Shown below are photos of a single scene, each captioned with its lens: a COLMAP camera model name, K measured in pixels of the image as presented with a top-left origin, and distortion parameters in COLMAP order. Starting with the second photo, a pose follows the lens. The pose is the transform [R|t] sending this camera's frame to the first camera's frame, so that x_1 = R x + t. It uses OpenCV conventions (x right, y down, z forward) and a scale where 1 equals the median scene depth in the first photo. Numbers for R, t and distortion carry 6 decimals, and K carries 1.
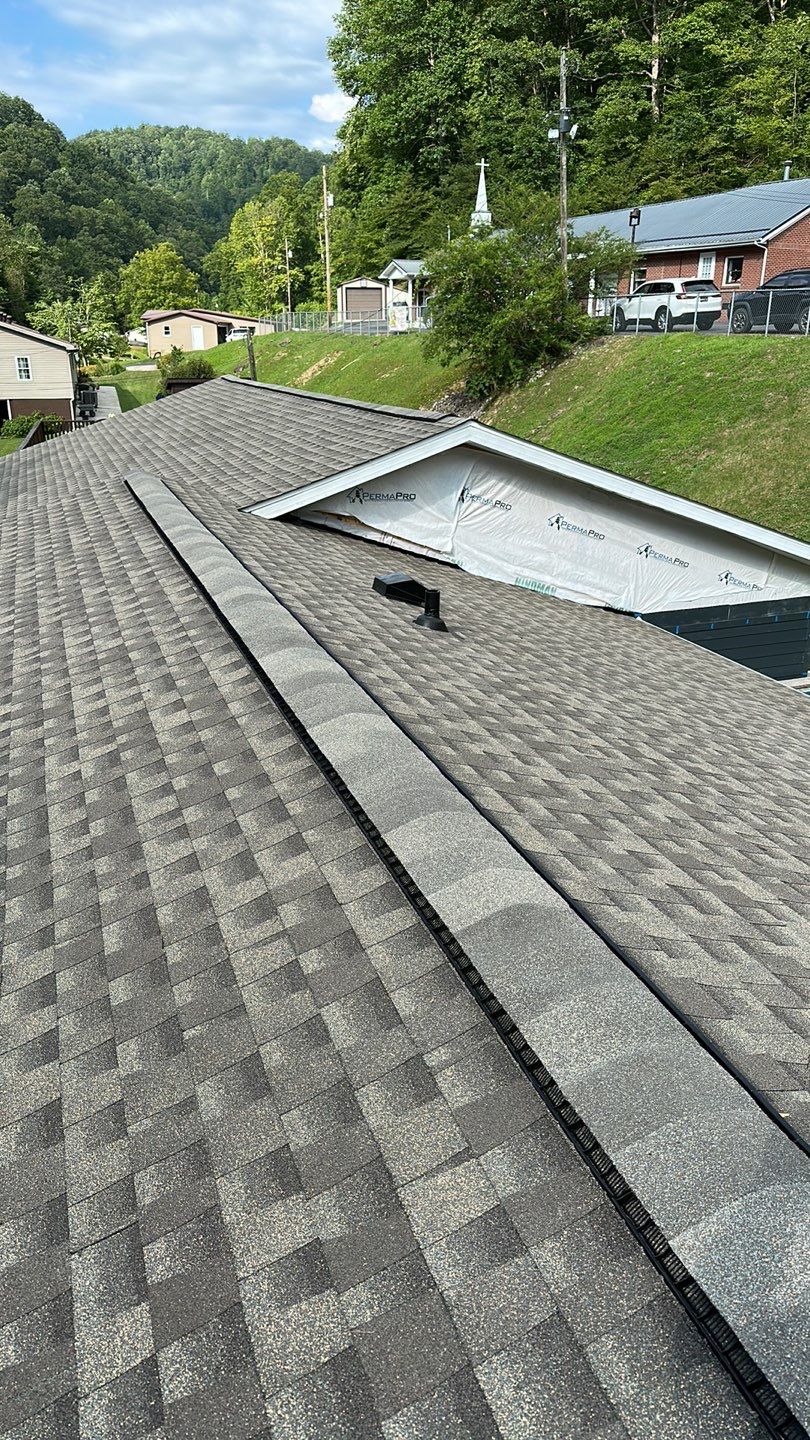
lens RADIAL K [[982.3, 0, 405.0], [0, 982.3, 720.0], [0, 0, 1]] dist [0.022738, -0.022874]
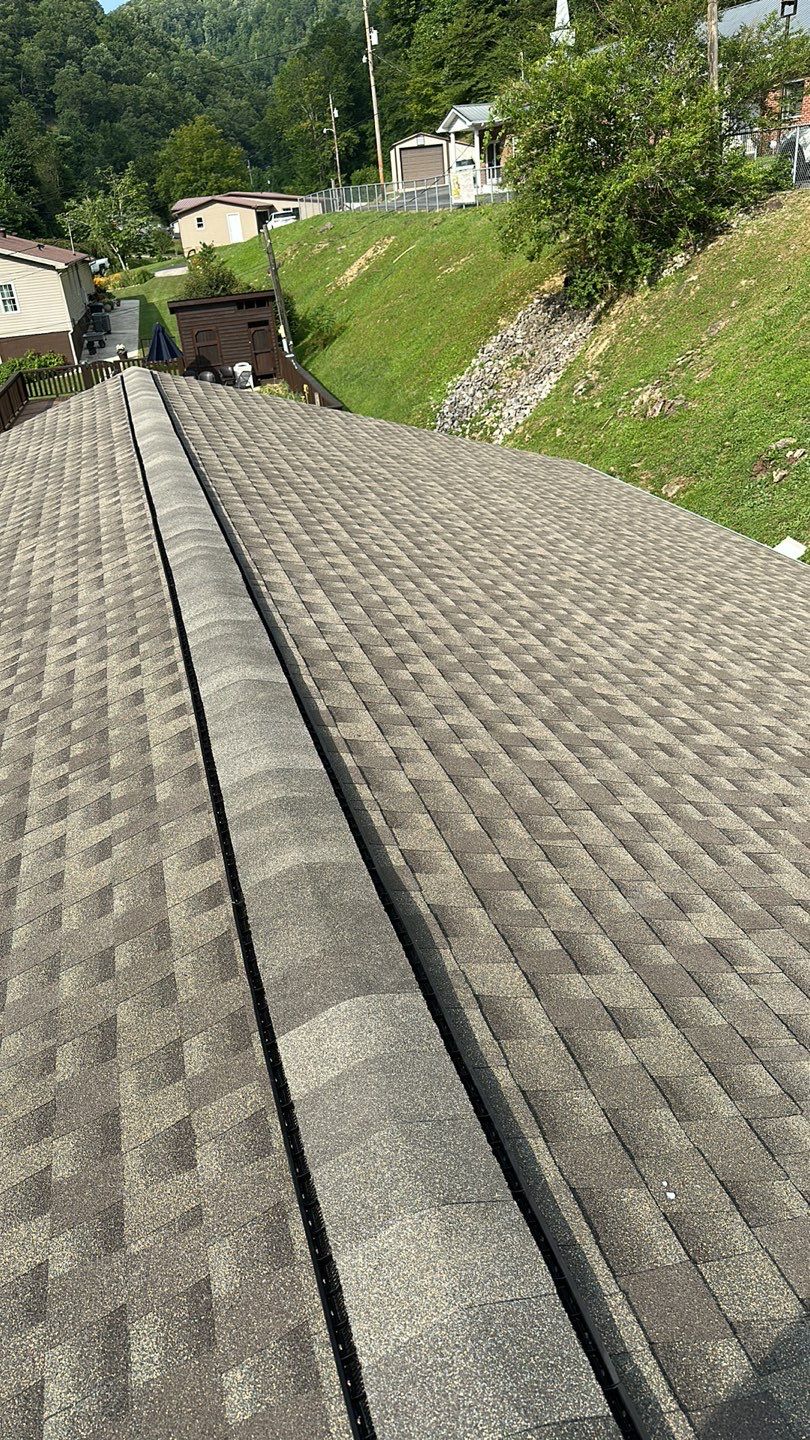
lens RADIAL K [[968.5, 0, 405.0], [0, 968.5, 720.0], [0, 0, 1]] dist [-0.000738, 0.003915]
pose [[0.993996, -0.049105, -0.097779, 0.000931], [0.060914, 0.990695, 0.121711, -0.059970], [0.090893, -0.126937, 0.987738, 0.131836]]
